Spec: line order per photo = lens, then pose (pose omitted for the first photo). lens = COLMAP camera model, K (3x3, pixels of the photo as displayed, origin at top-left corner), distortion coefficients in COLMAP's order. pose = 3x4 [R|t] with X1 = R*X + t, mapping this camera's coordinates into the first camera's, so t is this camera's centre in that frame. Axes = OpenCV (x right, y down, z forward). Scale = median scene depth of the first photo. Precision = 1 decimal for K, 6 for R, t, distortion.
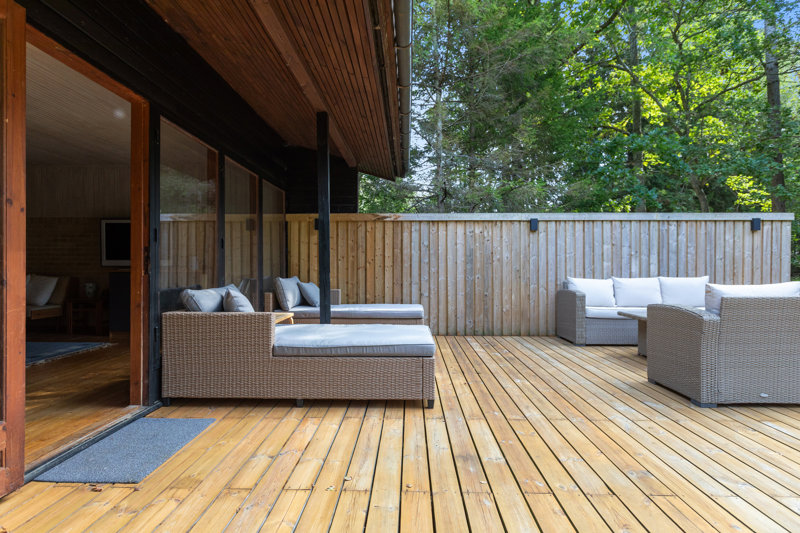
lens RADIAL K [[429.7, 0, 401.7], [0, 429.7, 269.4], [0, 0, 1]] dist [0.005875, 0.000462]
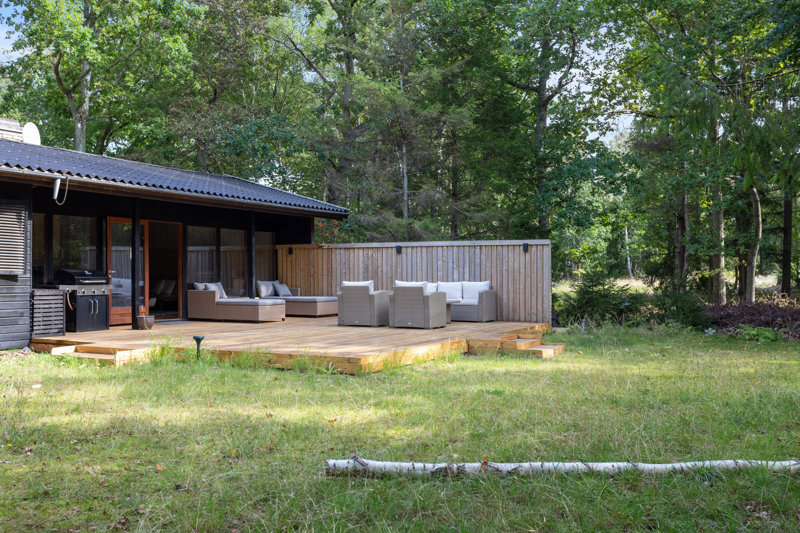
lens RADIAL K [[755.3, 0, 402.8], [0, 755.3, 321.2], [0, 0, 1]] dist [0.000050, 0.000000]
pose [[0.898980, 0.026092, -0.437213, 1.579351], [-0.001648, 0.998418, 0.056196, 0.007492], [0.437987, -0.049799, 0.897601, -1.582279]]
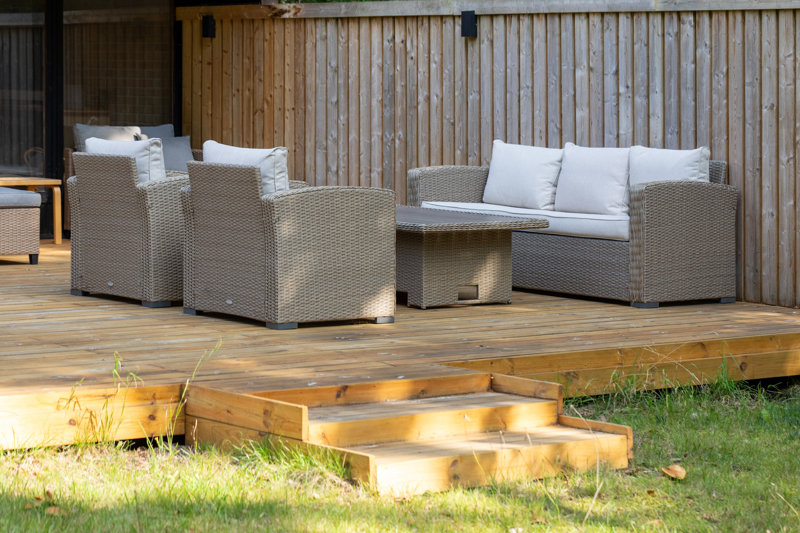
lens RADIAL K [[2275.1, 0, 400.6], [0, 2275.1, 266.0], [0, 0, 1]] dist [-0.031498, 0.000000]
pose [[0.638343, 0.071383, -0.766435, 2.120036], [-0.018053, 0.996805, 0.077803, -0.034474], [0.769541, -0.035829, 0.637592, -0.602016]]
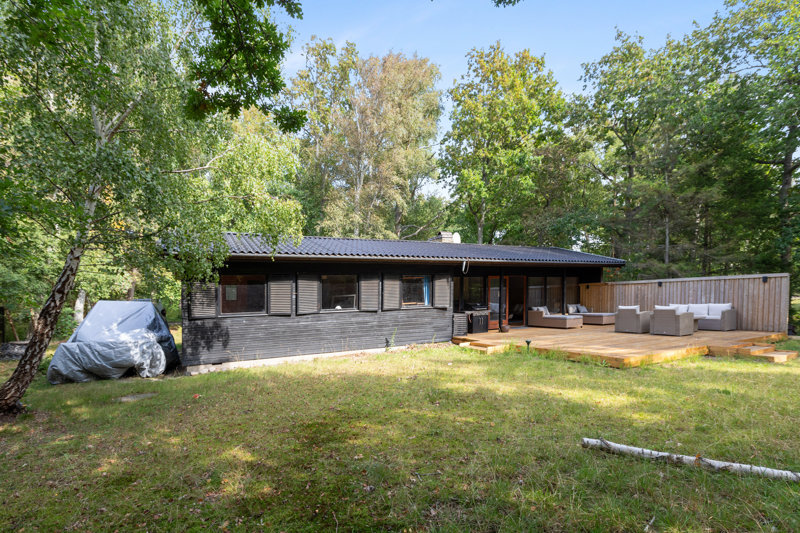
lens RADIAL K [[383.6, 0, 412.0], [0, 383.6, 334.2], [0, 0, 1]] dist [0.004987, -0.002712]
pose [[0.504193, 0.064962, -0.861144, 1.588013], [0.026242, 0.995554, 0.090466, -0.049341], [0.863192, -0.068210, 0.500246, -1.514822]]
